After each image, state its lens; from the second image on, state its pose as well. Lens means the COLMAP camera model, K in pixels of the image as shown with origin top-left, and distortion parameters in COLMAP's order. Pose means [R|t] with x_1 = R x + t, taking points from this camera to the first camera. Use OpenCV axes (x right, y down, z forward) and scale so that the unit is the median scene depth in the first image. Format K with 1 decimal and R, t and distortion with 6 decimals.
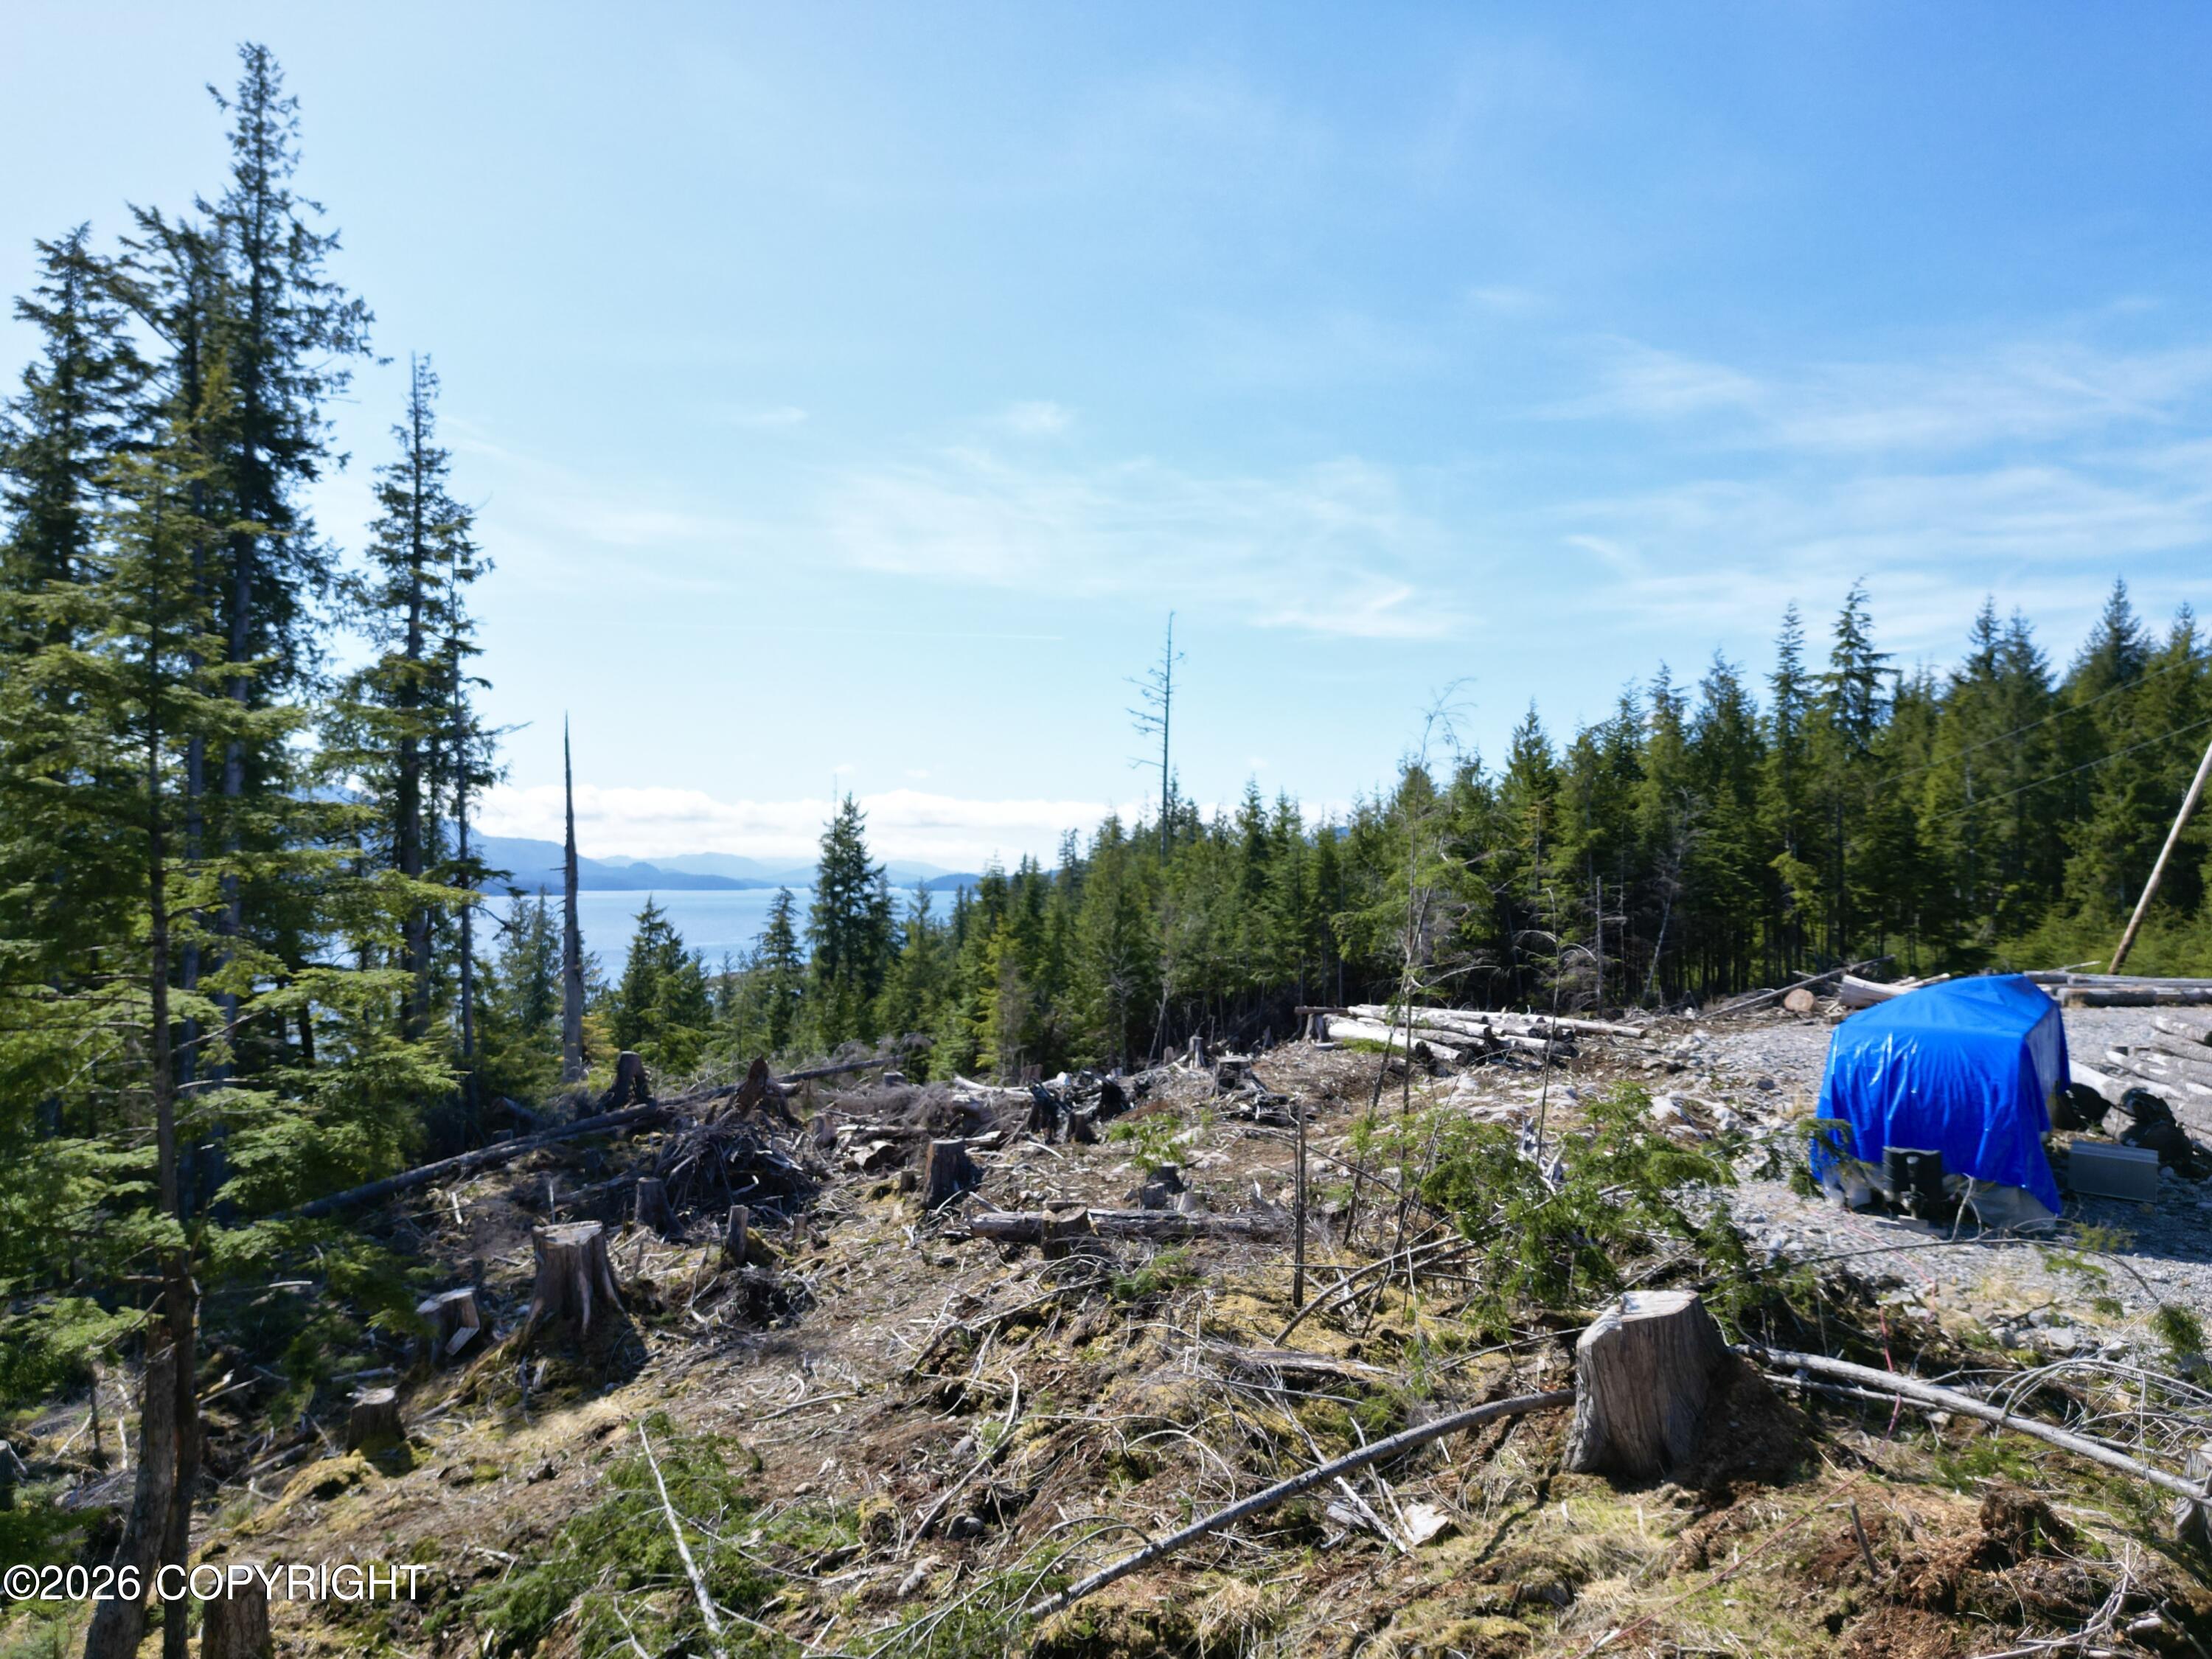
lens RADIAL K [[1556.4, 0, 1089.5], [0, 1556.4, 830.8], [0, 0, 1]] dist [0.054401, -0.049248]
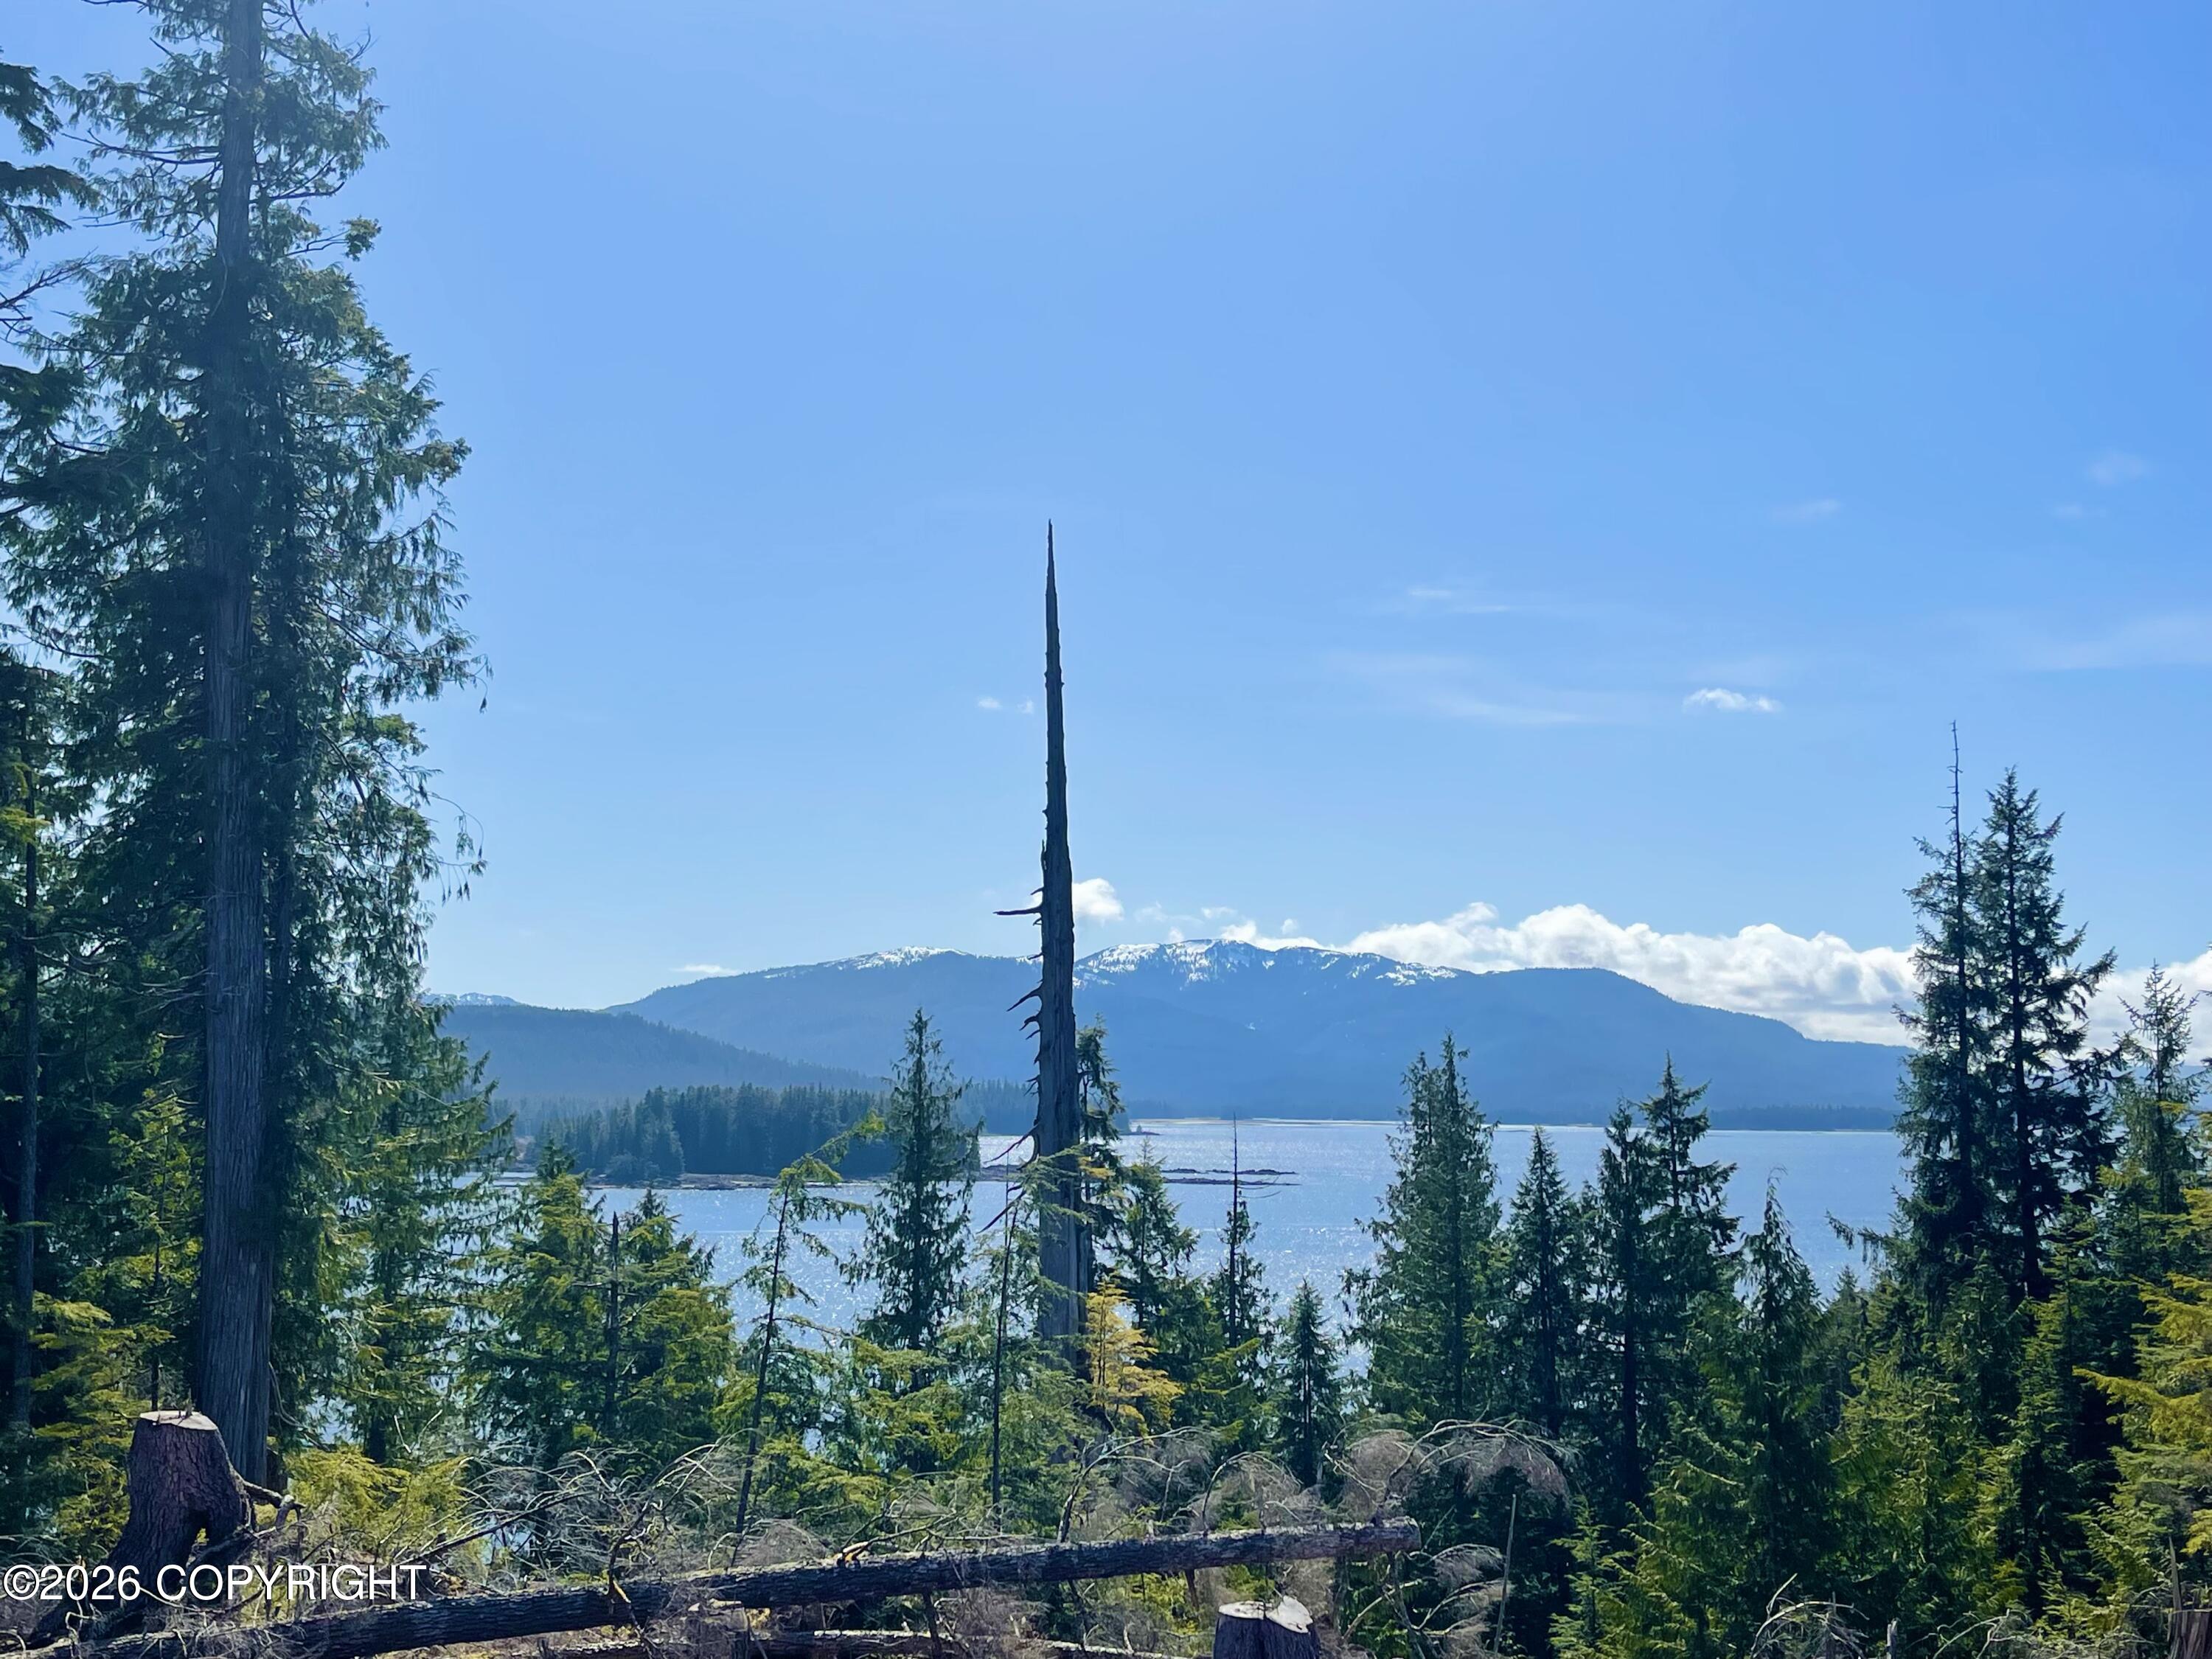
lens RADIAL K [[2379.5, 0, 1092.0], [0, 2379.5, 873.7], [0, 0, 1]] dist [0.022541, 0.000000]
pose [[0.790821, -0.052750, -0.609770, 0.030323], [0.011746, 0.997404, -0.071050, 0.041117], [0.611935, 0.049025, 0.789387, 0.378610]]
